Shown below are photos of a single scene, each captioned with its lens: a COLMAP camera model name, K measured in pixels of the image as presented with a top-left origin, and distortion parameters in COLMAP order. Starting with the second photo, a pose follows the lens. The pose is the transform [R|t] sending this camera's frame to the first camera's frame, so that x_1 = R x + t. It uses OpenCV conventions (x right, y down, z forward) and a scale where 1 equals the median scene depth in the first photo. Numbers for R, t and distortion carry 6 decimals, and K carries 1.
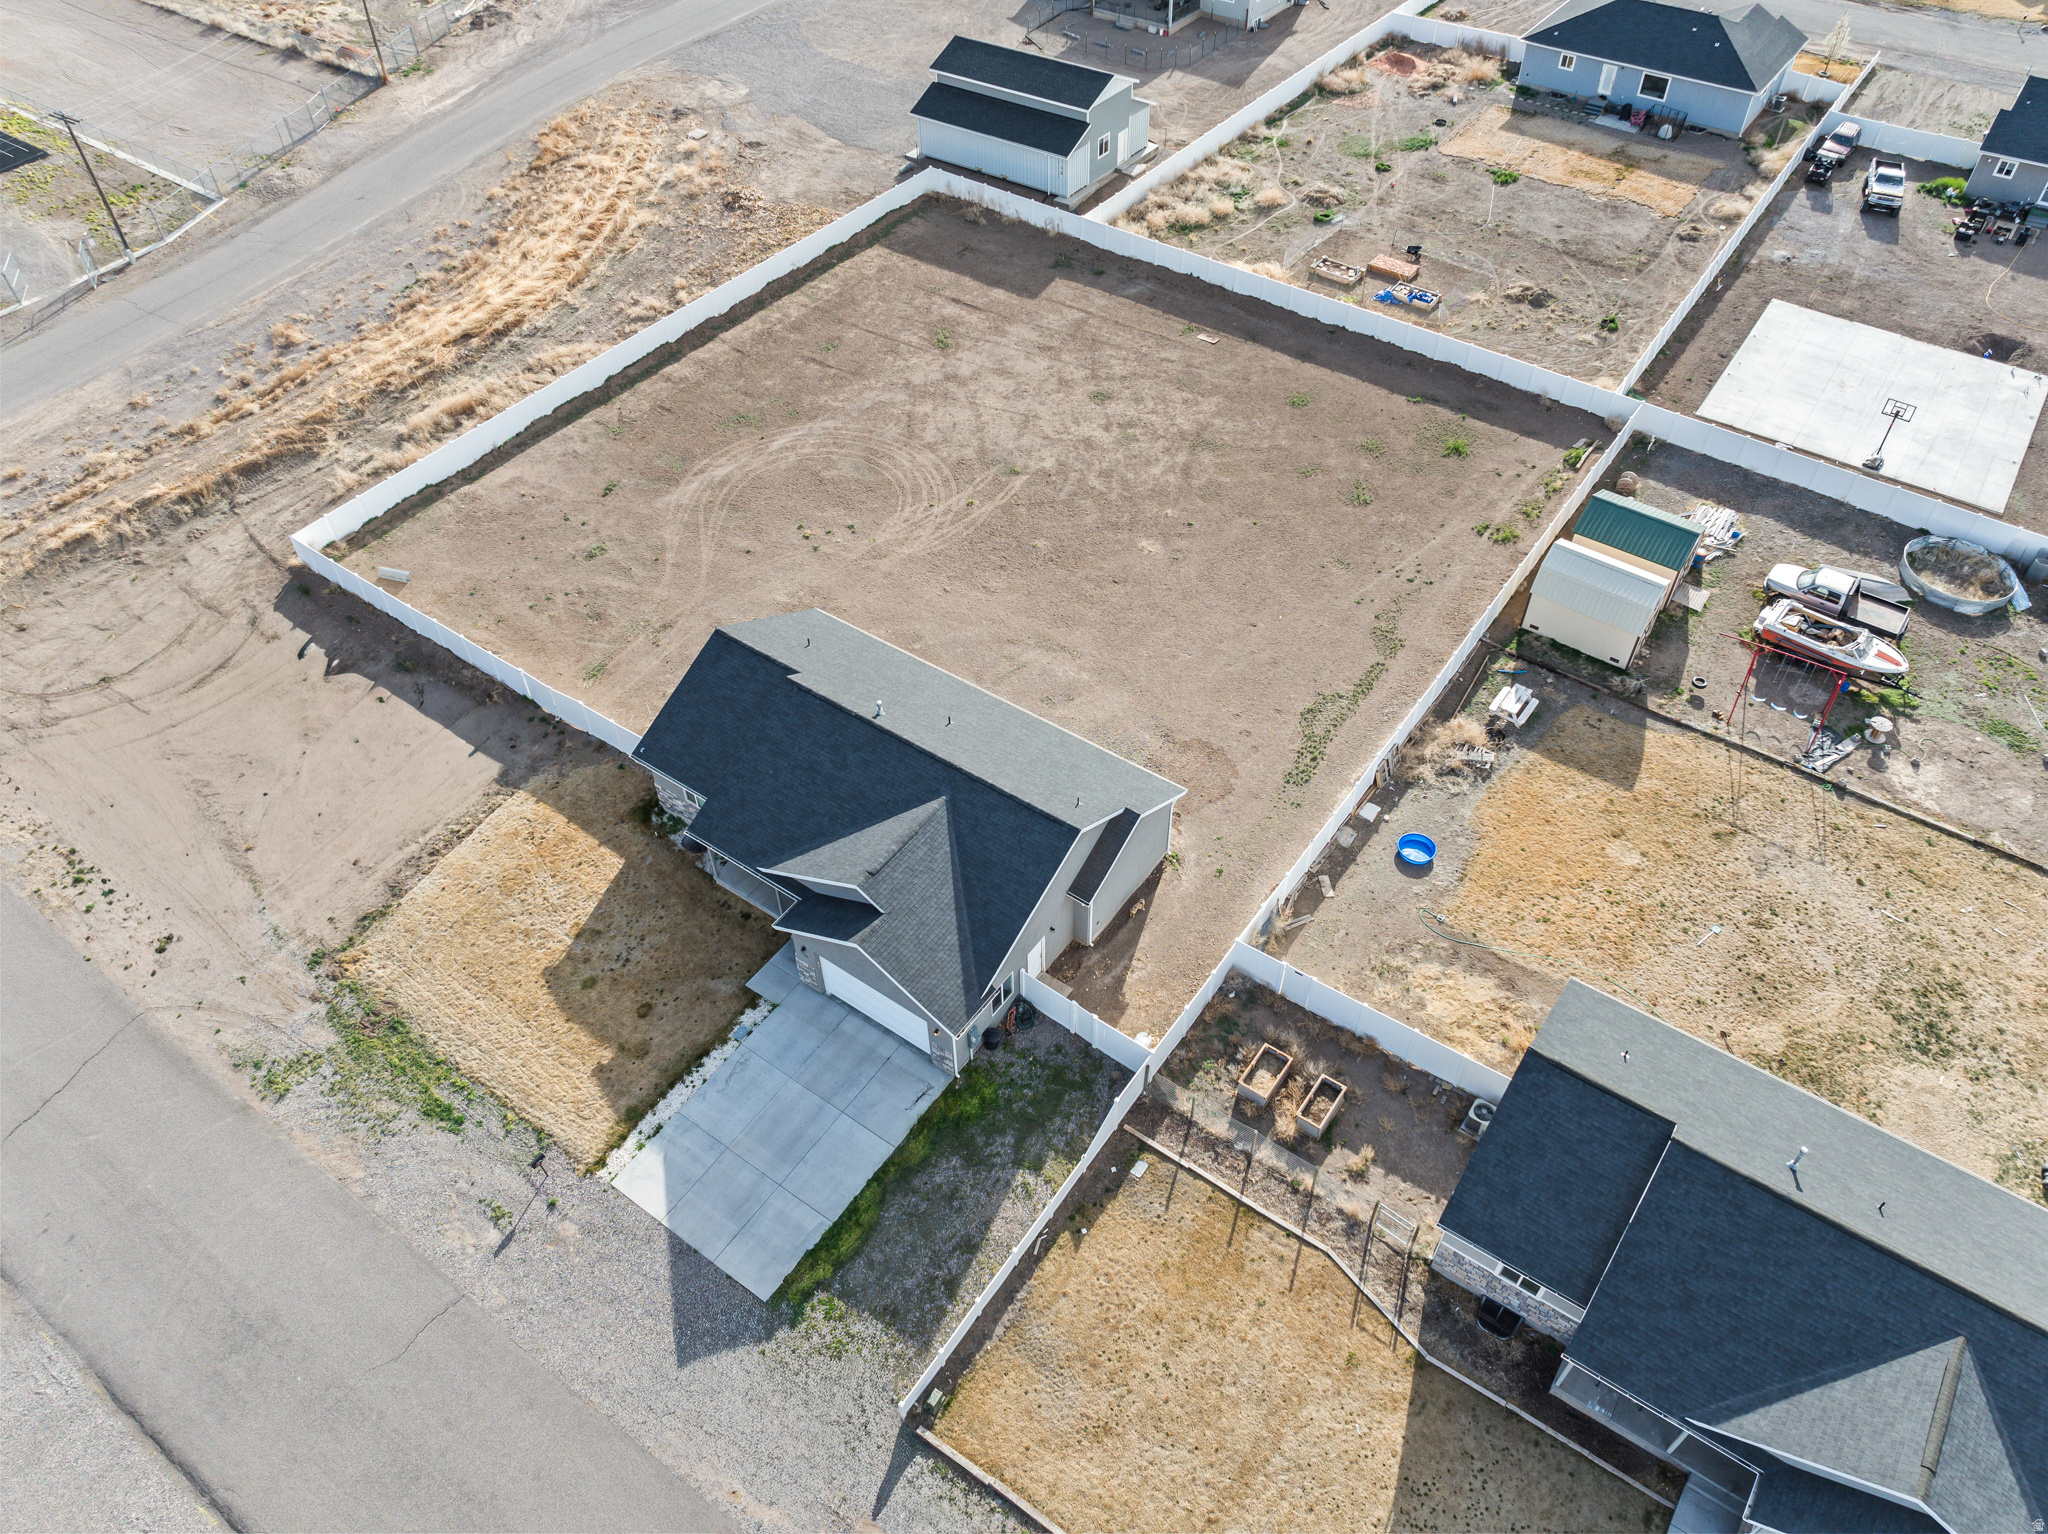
lens RADIAL K [[1436.2, 0, 1034.8], [0, 1436.2, 758.9], [0, 0, 1]] dist [-0.038690, 0.003318]
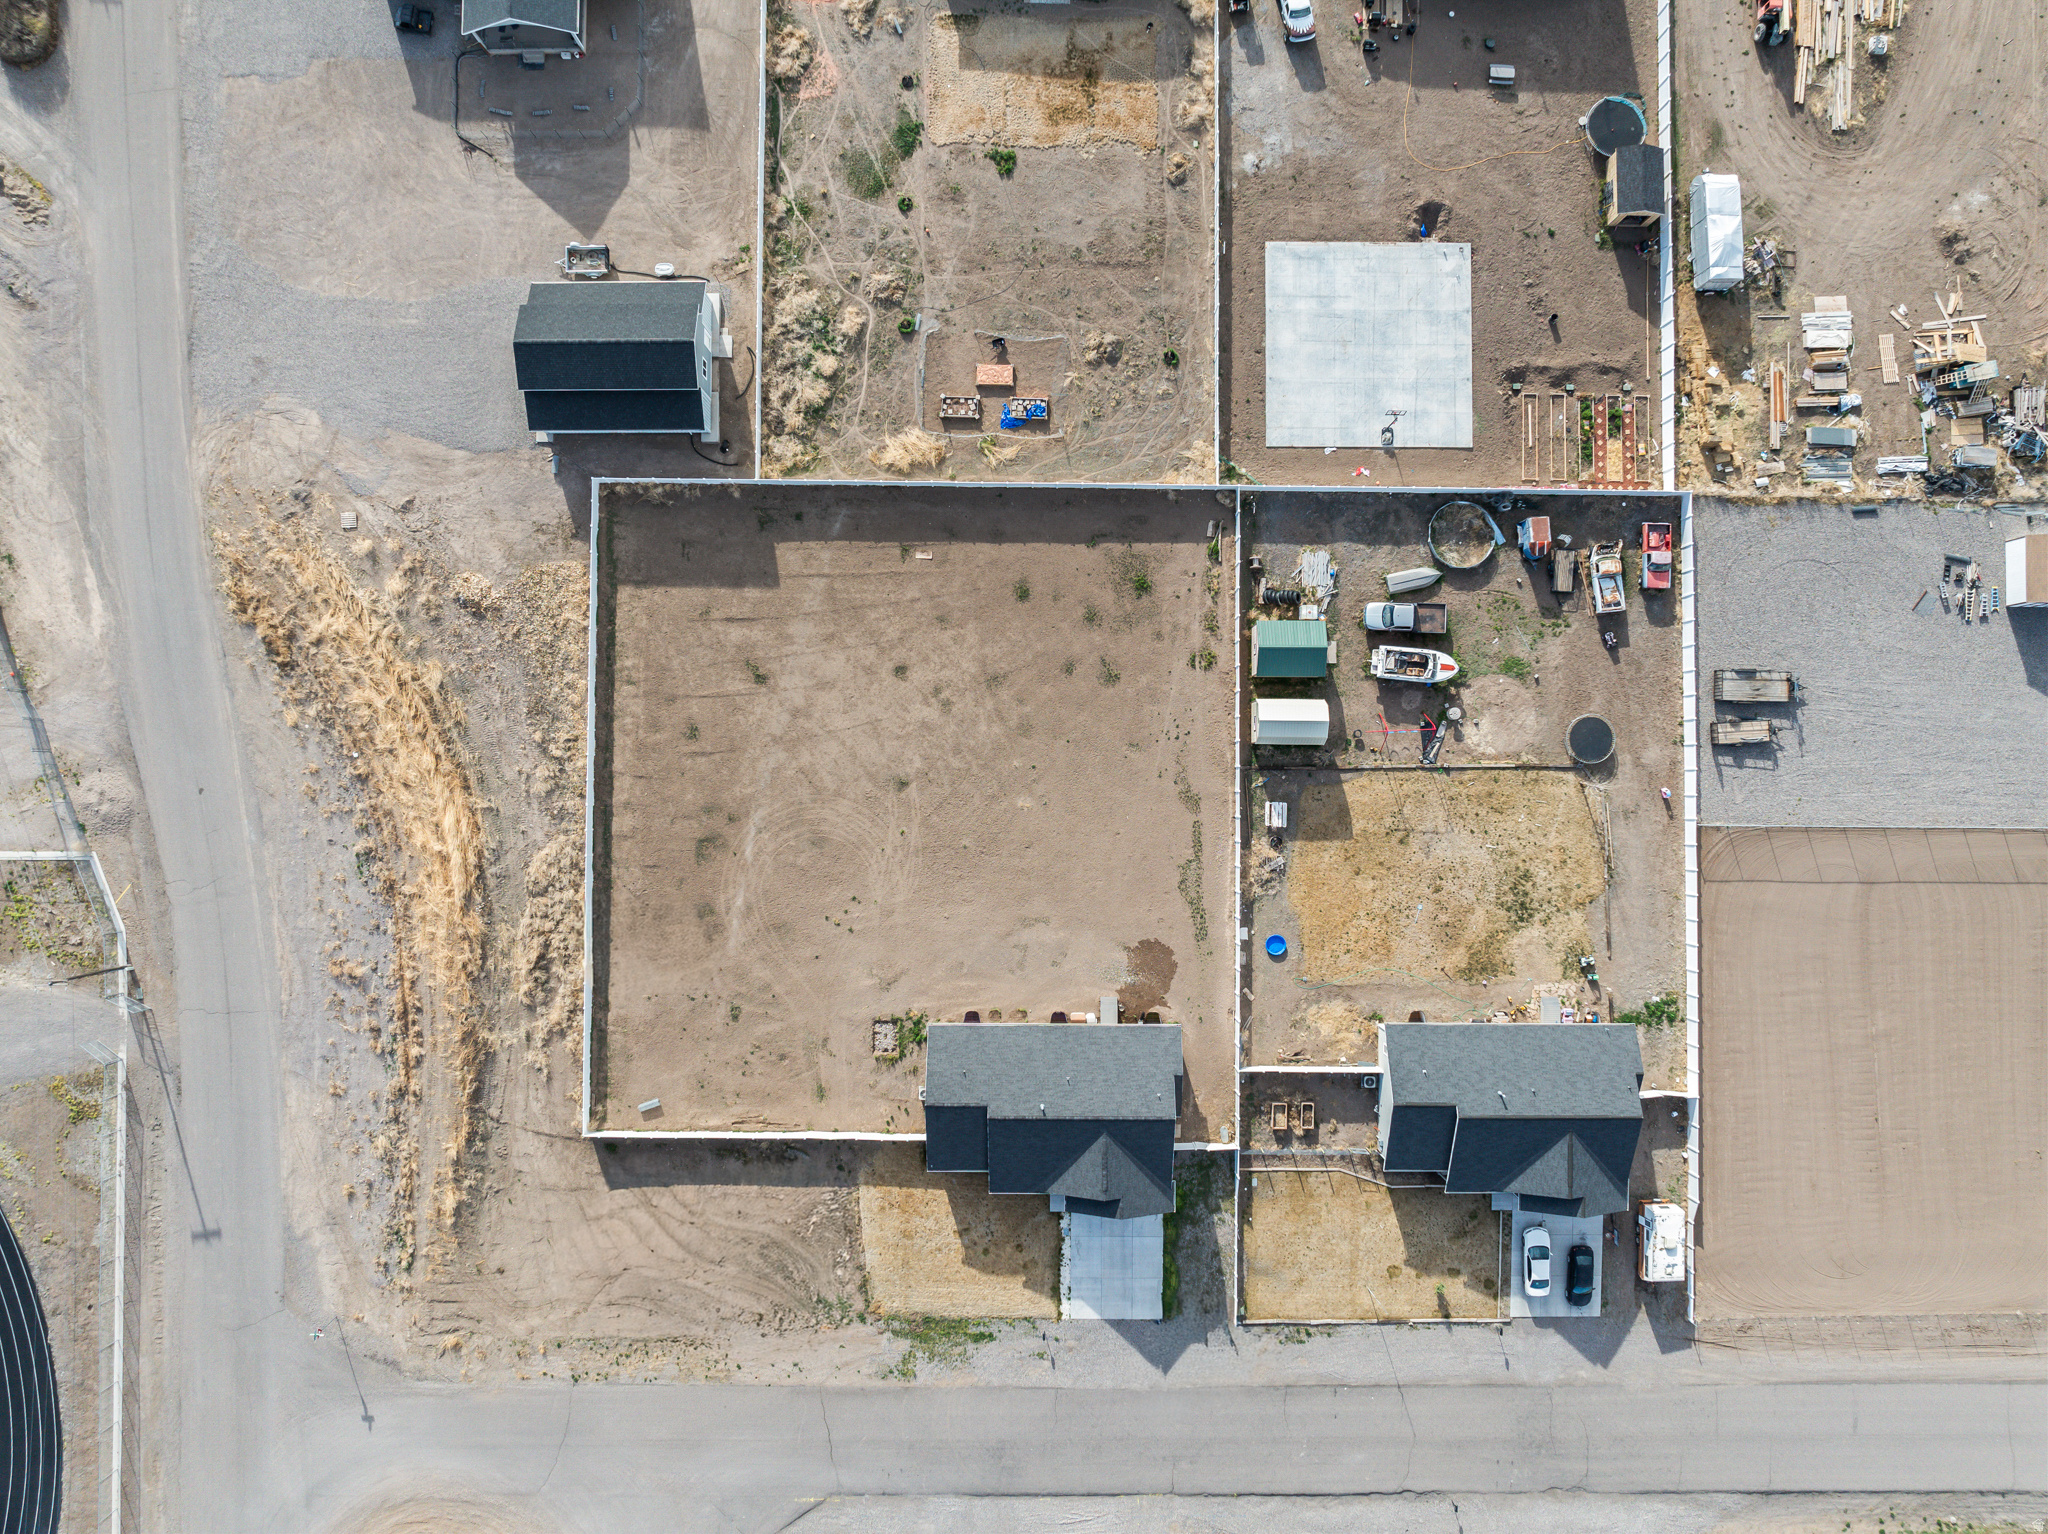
lens RADIAL K [[1436.2, 0, 1034.8], [0, 1436.2, 758.9], [0, 0, 1]] dist [-0.038690, 0.003318]
pose [[0.819227, -0.573242, 0.016128, 0.084241], [0.411112, 0.606668, 0.680397, -1.132313], [-0.399817, -0.550769, 0.732666, -0.105318]]
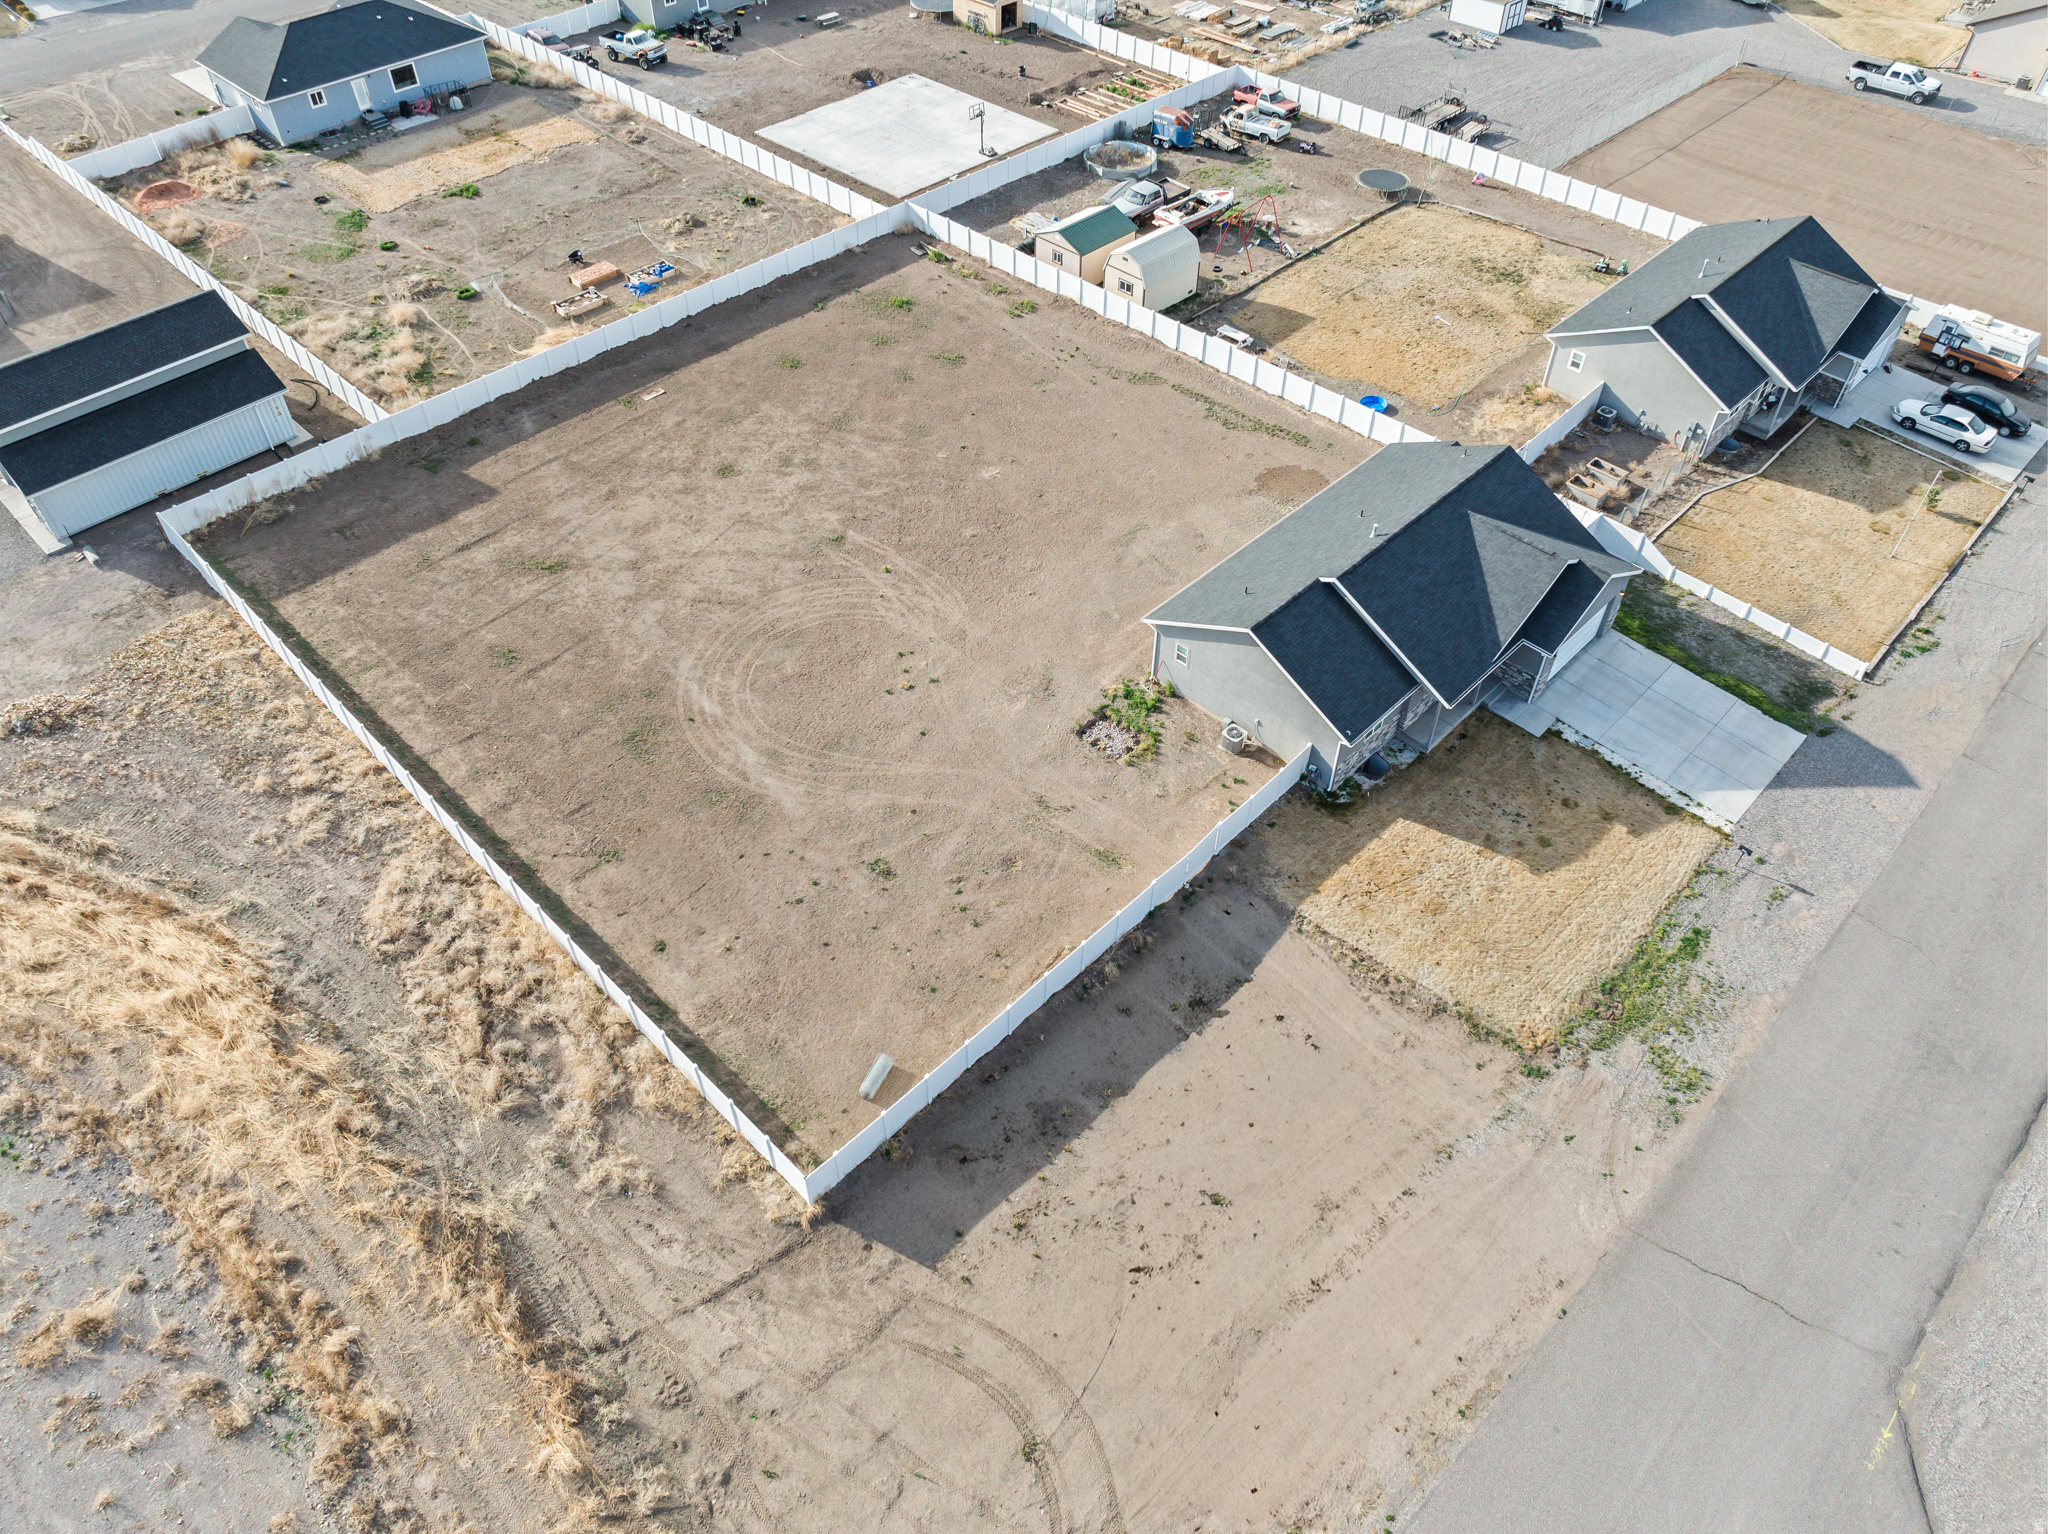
lens RADIAL K [[1436.2, 0, 1034.8], [0, 1436.2, 758.9], [0, 0, 1]] dist [-0.038690, 0.003318]
pose [[0.152772, -0.704786, 0.692776, -0.736019], [0.706789, 0.567877, 0.421859, -0.416886], [-0.690732, 0.425197, 0.584890, 0.413044]]
